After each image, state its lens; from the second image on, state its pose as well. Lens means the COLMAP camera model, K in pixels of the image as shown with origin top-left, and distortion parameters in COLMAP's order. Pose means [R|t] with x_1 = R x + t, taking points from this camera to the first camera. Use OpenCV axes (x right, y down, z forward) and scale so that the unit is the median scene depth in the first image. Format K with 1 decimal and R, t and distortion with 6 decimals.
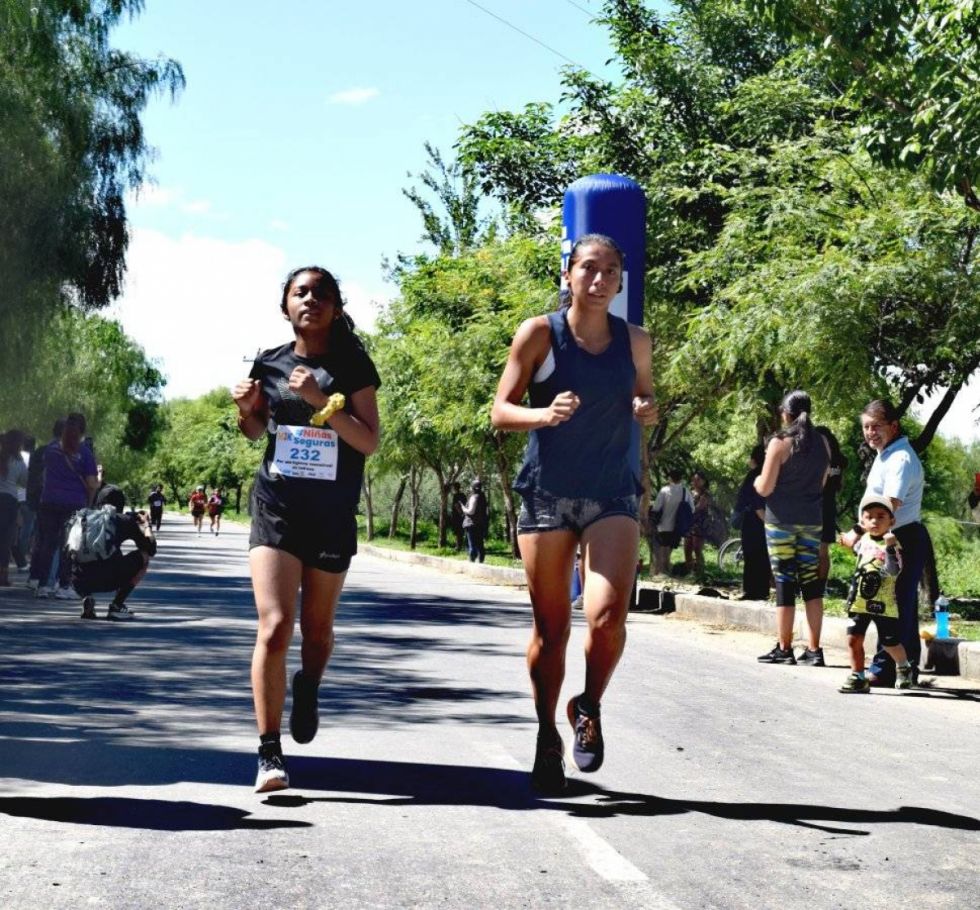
lens RADIAL K [[2362.7, 0, 490.0], [0, 2362.7, 455.0], [0, 0, 1]] dist [-0.109341, 4.785774]
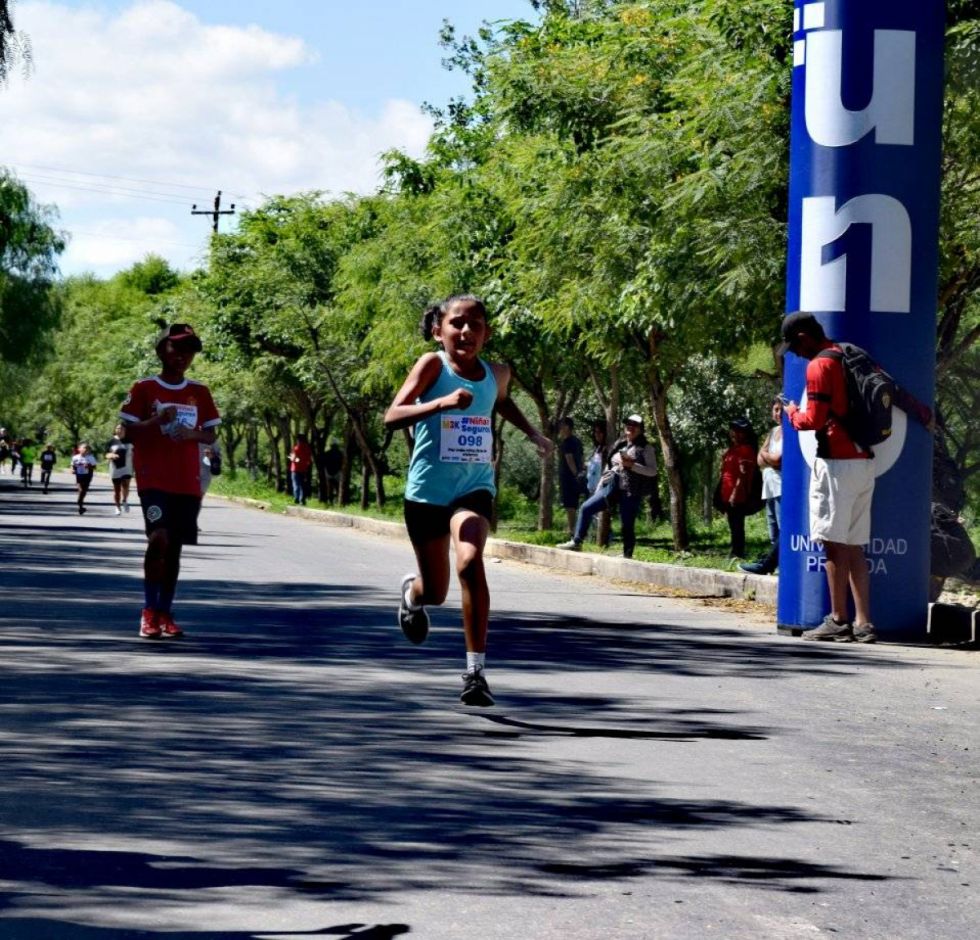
lens RADIAL K [[3515.7, 0, 490.0], [0, 3515.7, 470.0], [0, 0, 1]] dist [0.187496, -0.034605]
pose [[0.999999, -0.000985, 0.000191, -0.035508], [0.000981, 0.999740, 0.022773, 0.004931], [-0.000213, -0.022773, 0.999741, 0.143256]]
